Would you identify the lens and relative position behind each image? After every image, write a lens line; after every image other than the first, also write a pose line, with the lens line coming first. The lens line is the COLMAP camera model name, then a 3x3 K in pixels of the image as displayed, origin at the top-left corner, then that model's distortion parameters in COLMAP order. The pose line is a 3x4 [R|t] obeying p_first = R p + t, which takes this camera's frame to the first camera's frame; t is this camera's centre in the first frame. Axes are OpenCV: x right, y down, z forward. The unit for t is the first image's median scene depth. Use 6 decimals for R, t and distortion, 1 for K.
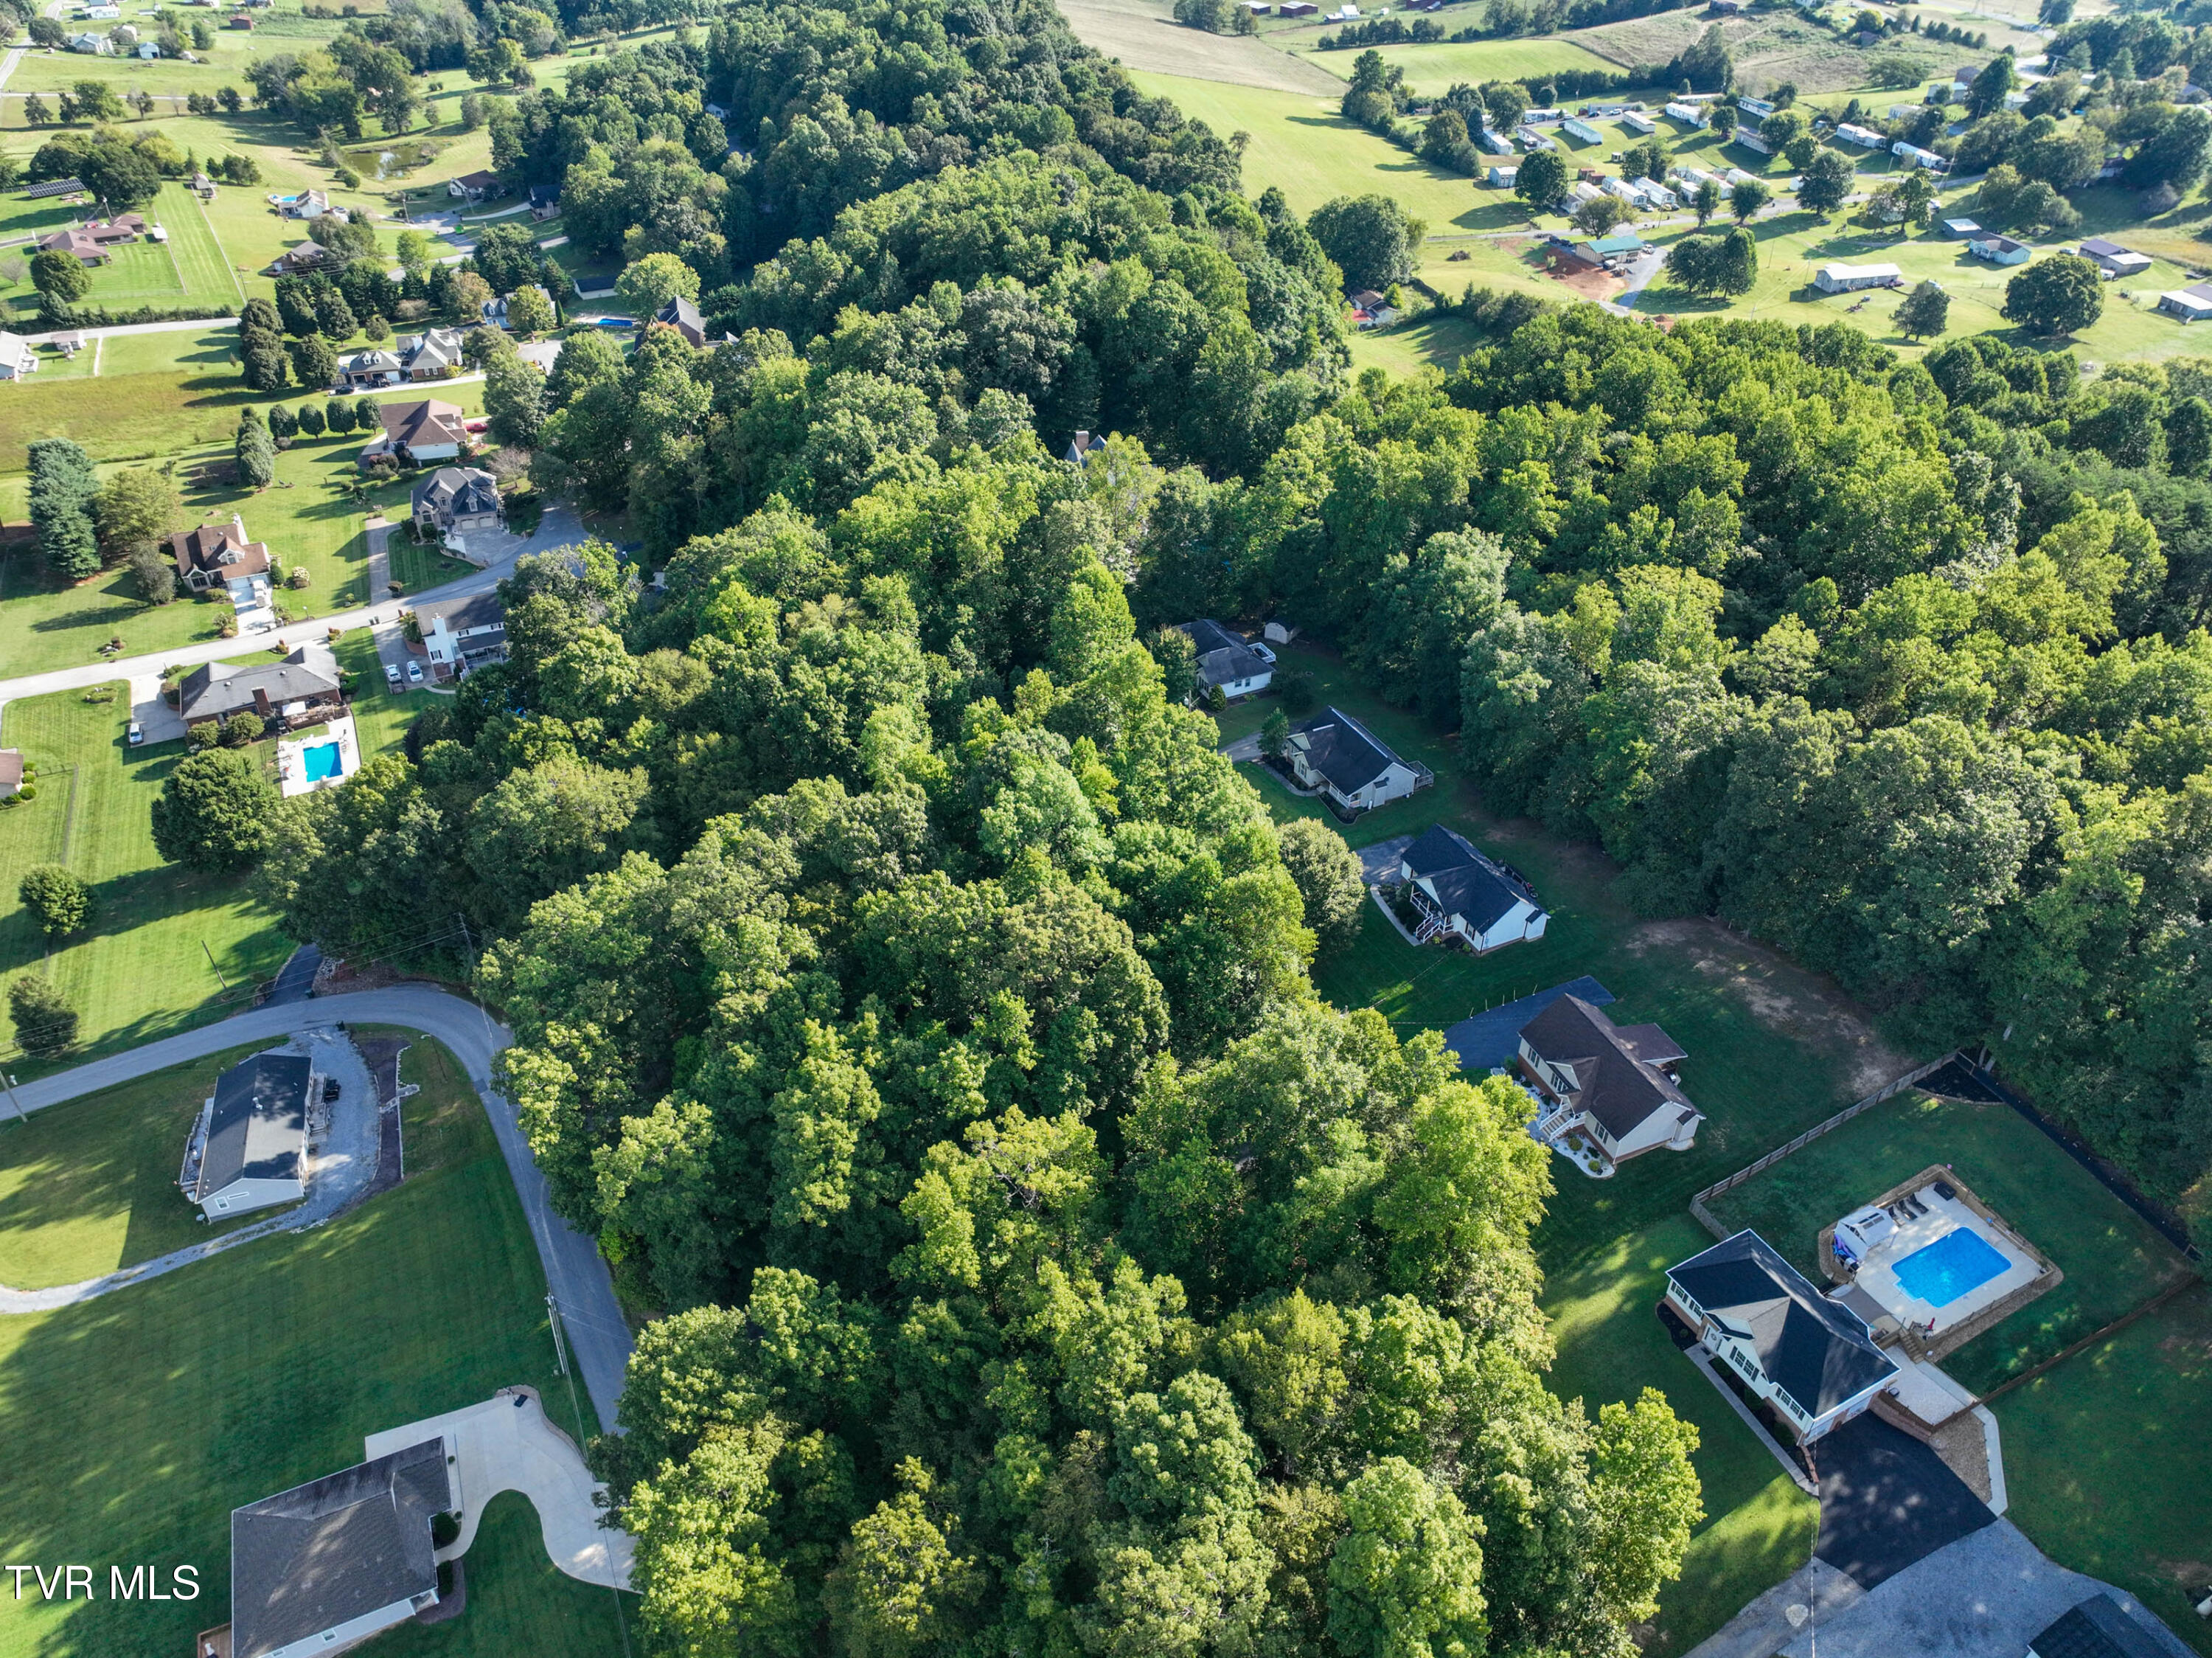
lens RADIAL K [[1513.5, 0, 1100.2], [0, 1513.5, 824.6], [0, 0, 1]] dist [-0.006532, 0.000789]
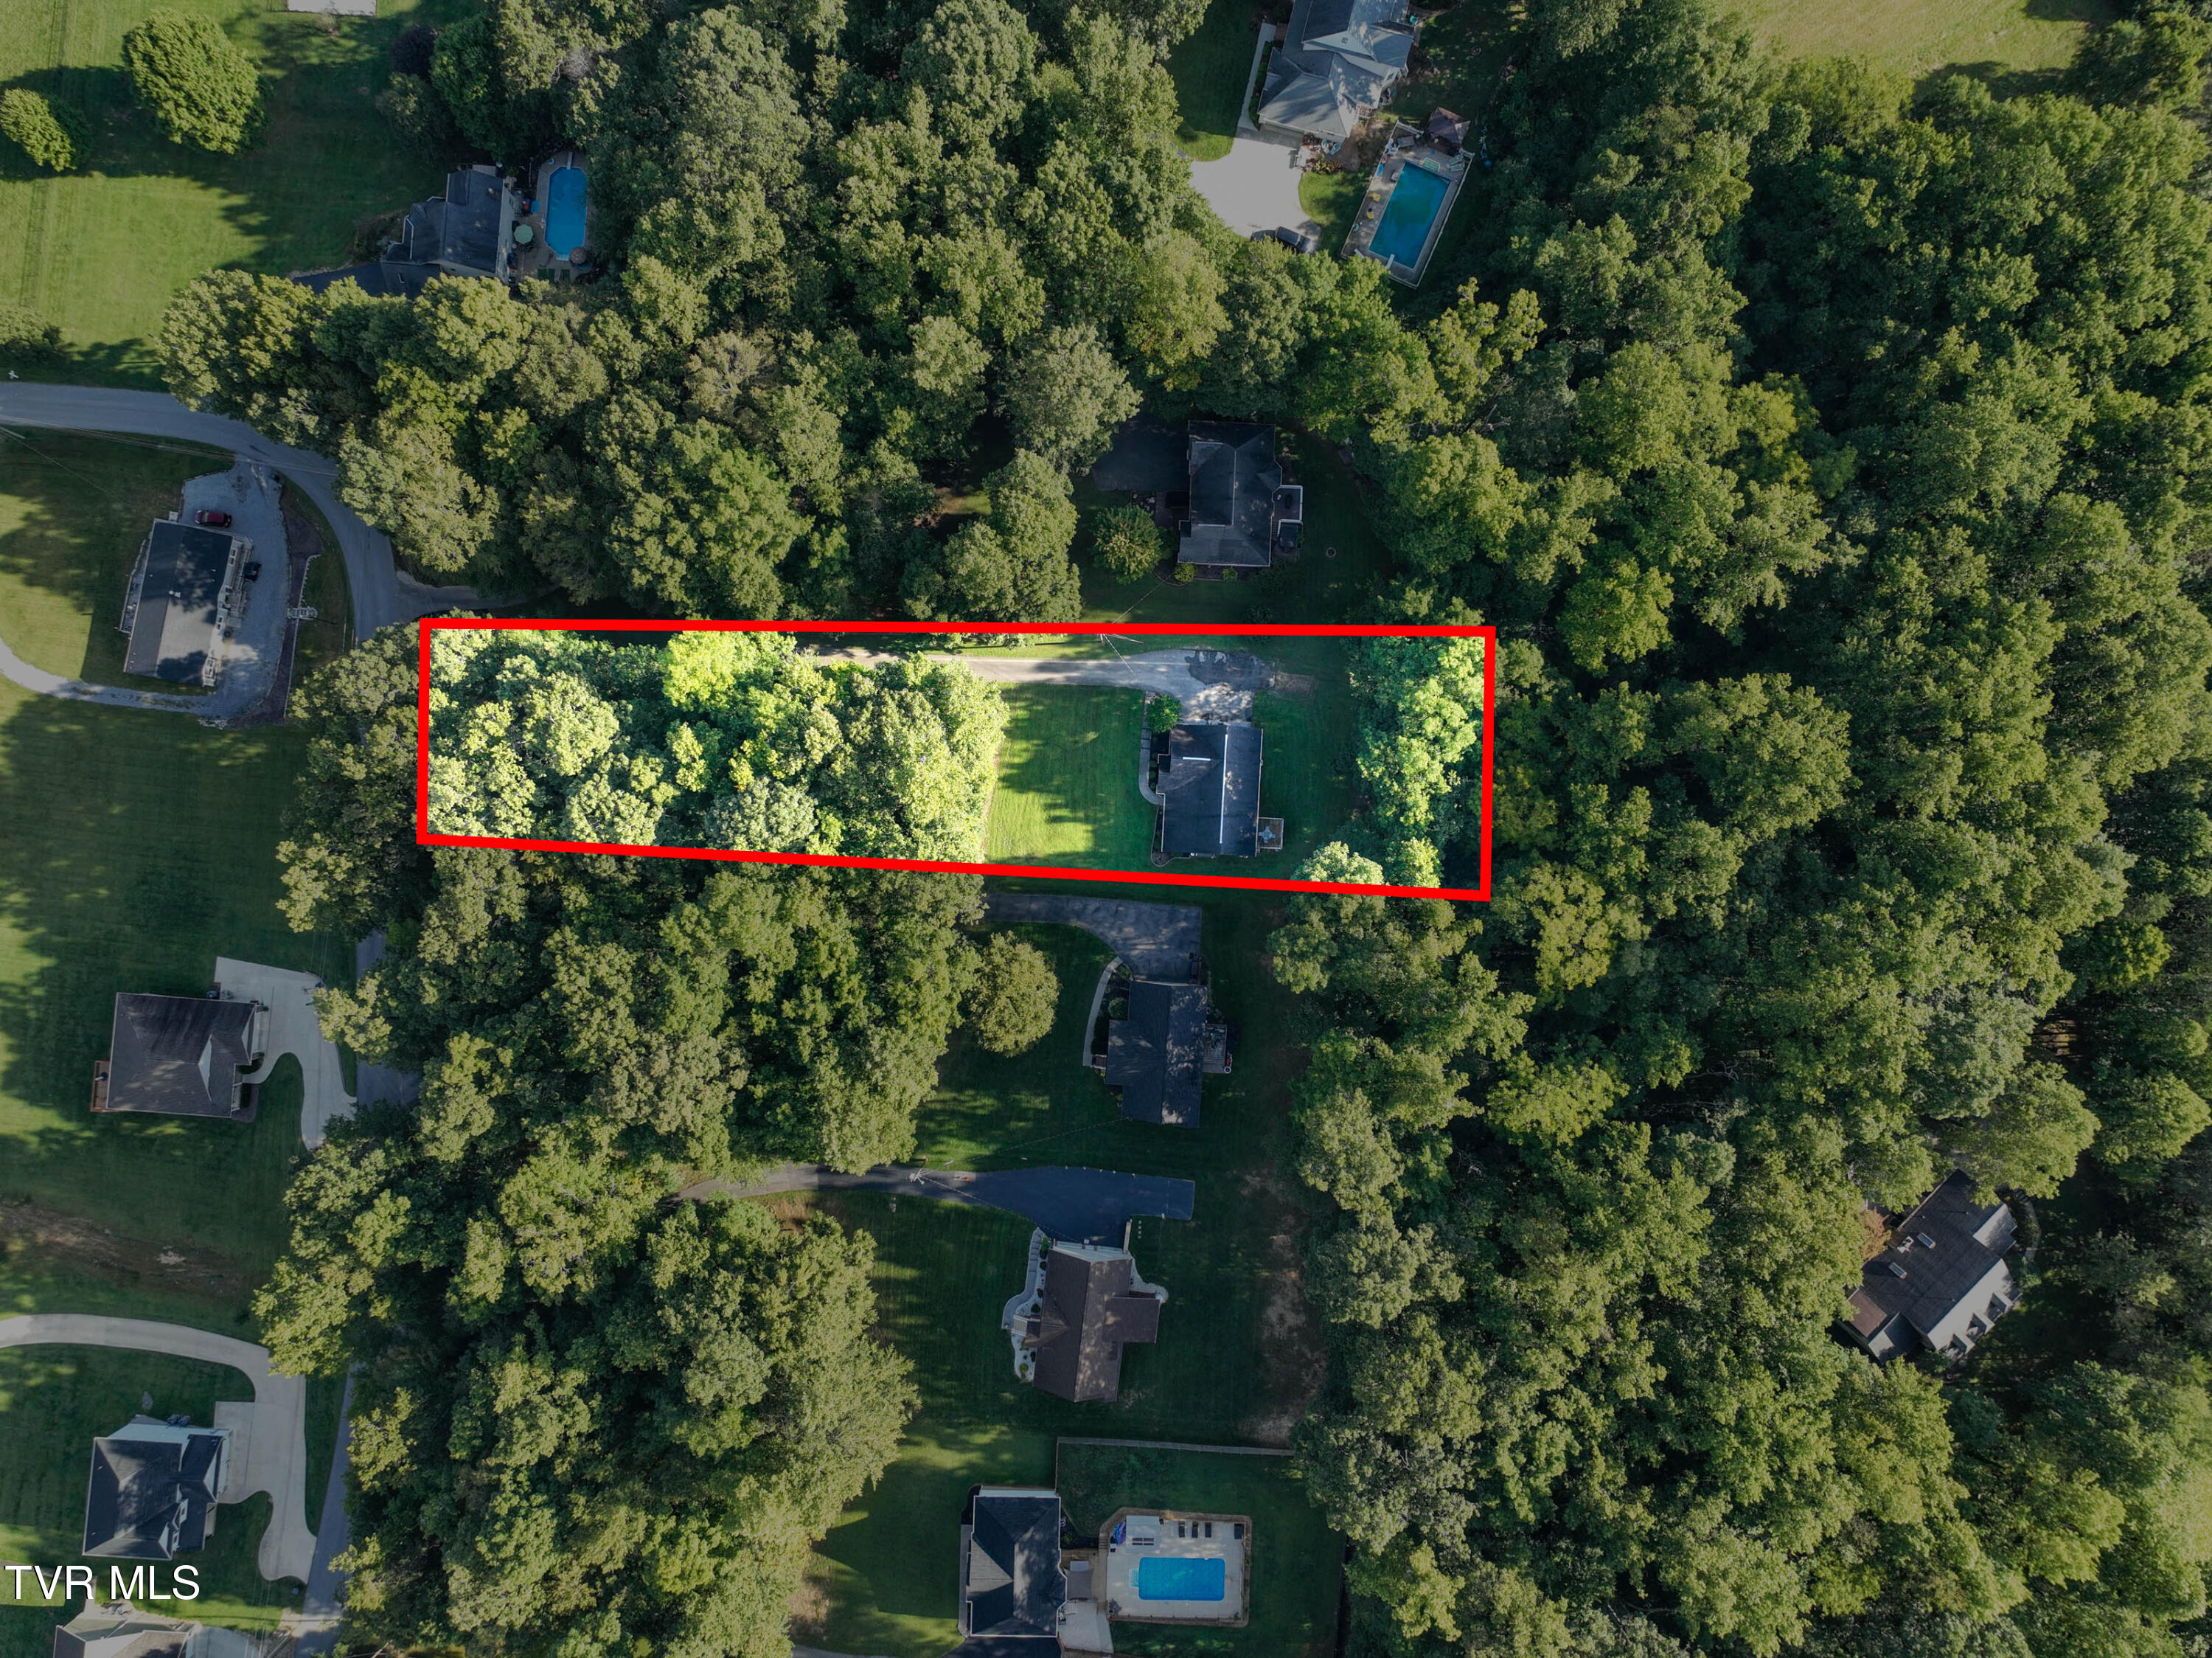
lens RADIAL K [[1513.5, 0, 1100.2], [0, 1513.5, 824.6], [0, 0, 1]] dist [-0.006532, 0.000789]
pose [[0.871861, 0.489696, 0.007537, 0.112615], [-0.301743, 0.524977, 0.795833, -0.758267], [0.385759, -0.696130, 0.605469, 0.416680]]
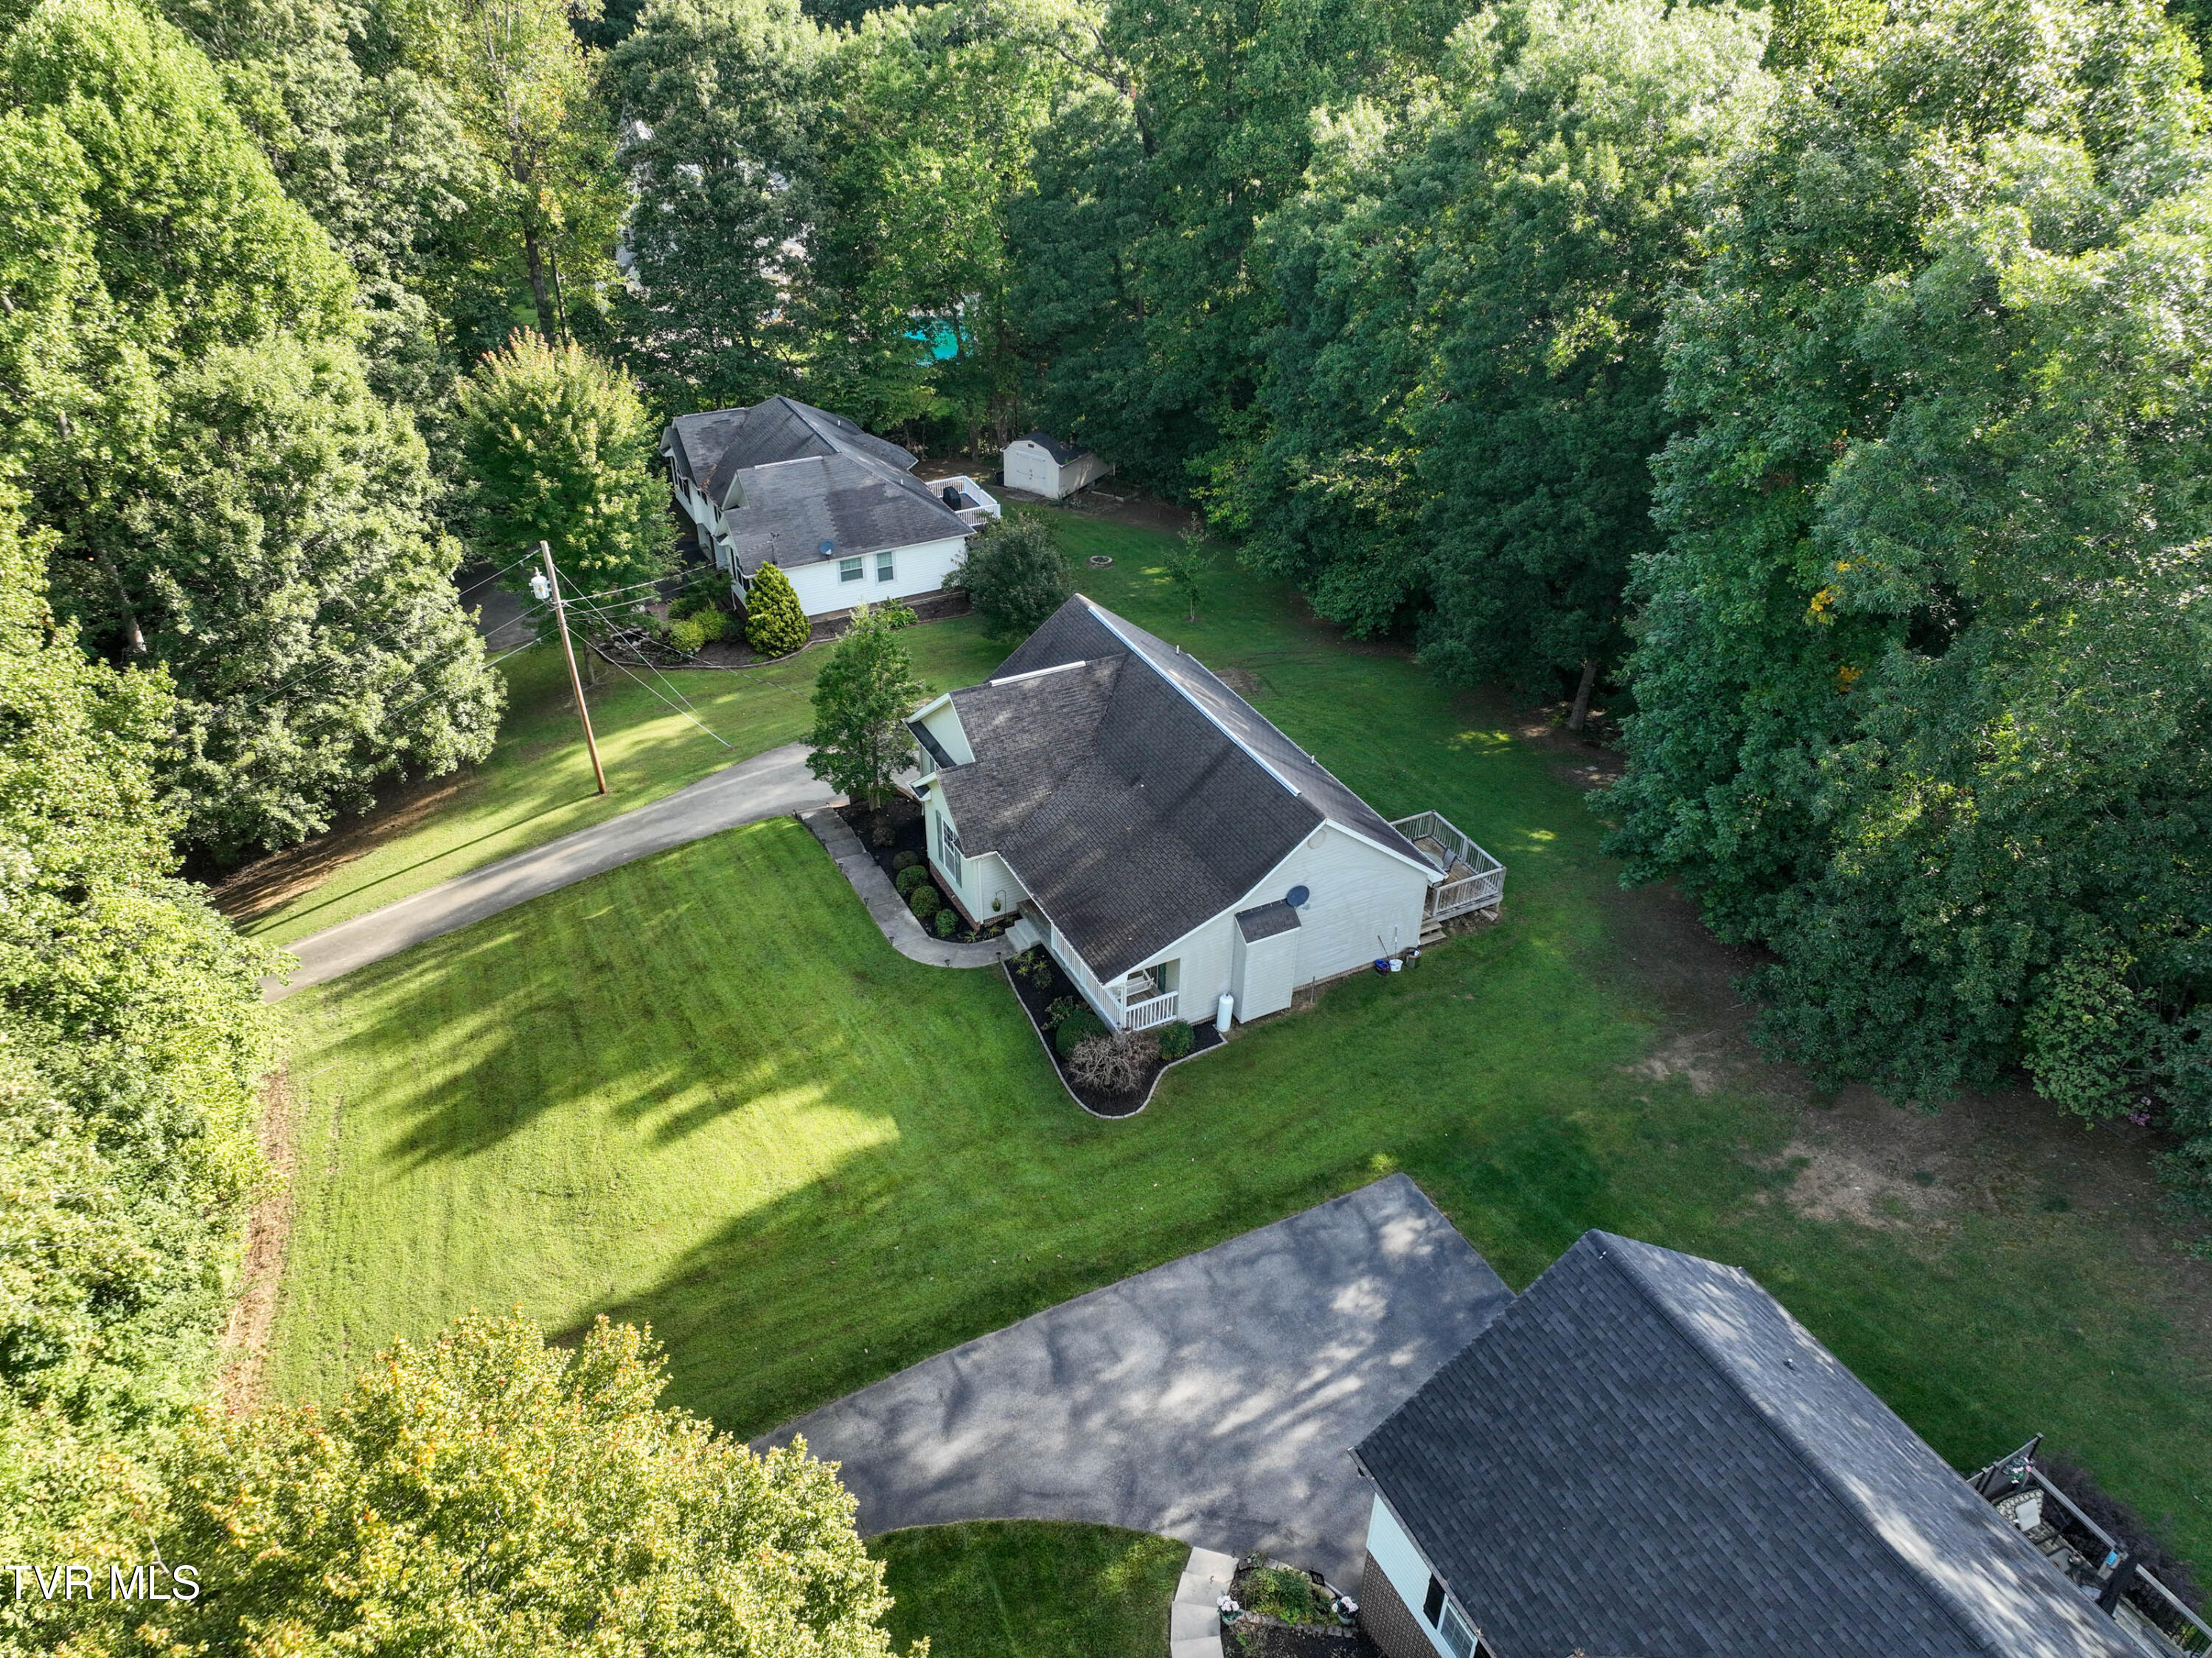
lens RADIAL K [[1513.5, 0, 1100.2], [0, 1513.5, 824.6], [0, 0, 1]] dist [-0.006532, 0.000789]
pose [[0.999919, -0.003793, 0.012154, 0.158274], [0.004232, 0.999332, -0.036309, -0.032477], [-0.012008, 0.036358, 0.999267, 0.782020]]
